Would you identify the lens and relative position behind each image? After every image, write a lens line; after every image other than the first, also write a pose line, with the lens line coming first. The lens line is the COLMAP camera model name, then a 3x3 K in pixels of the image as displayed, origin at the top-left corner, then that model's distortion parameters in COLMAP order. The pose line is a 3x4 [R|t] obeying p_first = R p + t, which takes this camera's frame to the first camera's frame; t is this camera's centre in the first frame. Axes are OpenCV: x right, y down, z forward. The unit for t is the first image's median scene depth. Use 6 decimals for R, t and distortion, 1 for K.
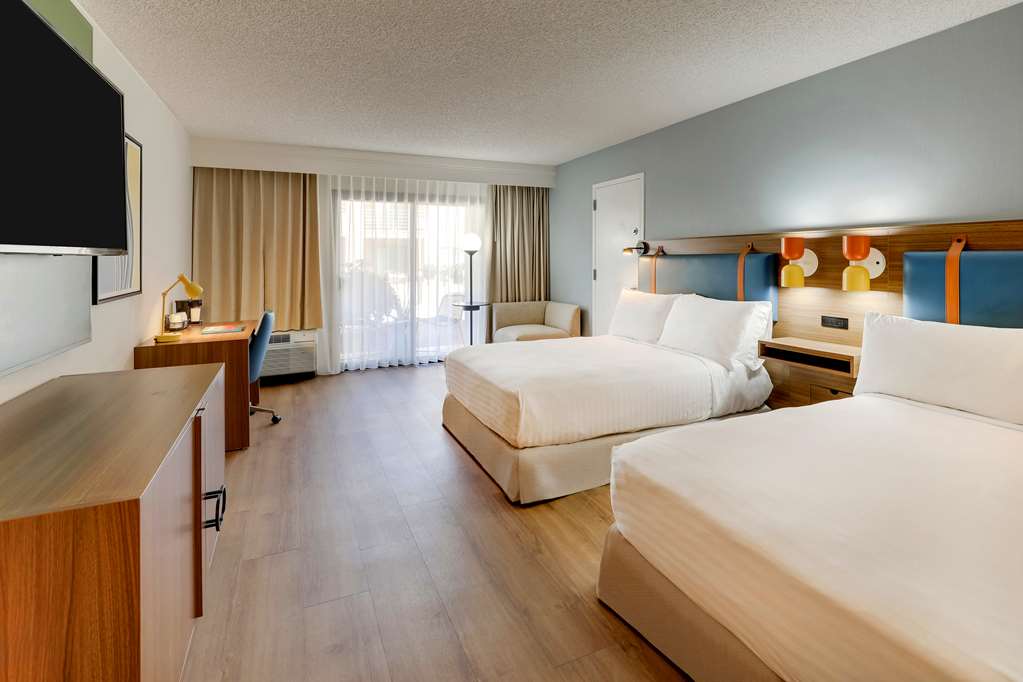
lens RADIAL K [[492.6, 0, 515.5], [0, 492.6, 257.3], [0, 0, 1]] dist [-0.000916, -0.000380]
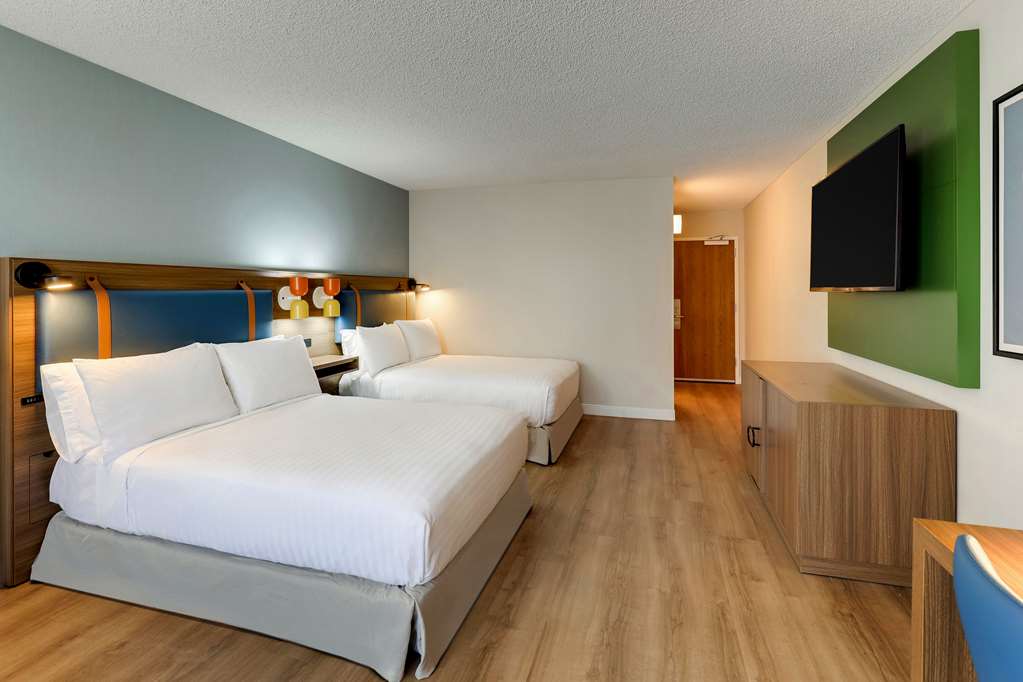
lens RADIAL K [[494.6, 0, 507.9], [0, 494.6, 291.3], [0, 0, 1]] dist [-0.002144, 0.000328]
pose [[-0.754648, 0.003320, 0.656122, -0.488737], [0.001970, 0.999994, -0.002795, -0.000850], [-0.656127, -0.000816, -0.754650, 1.283778]]
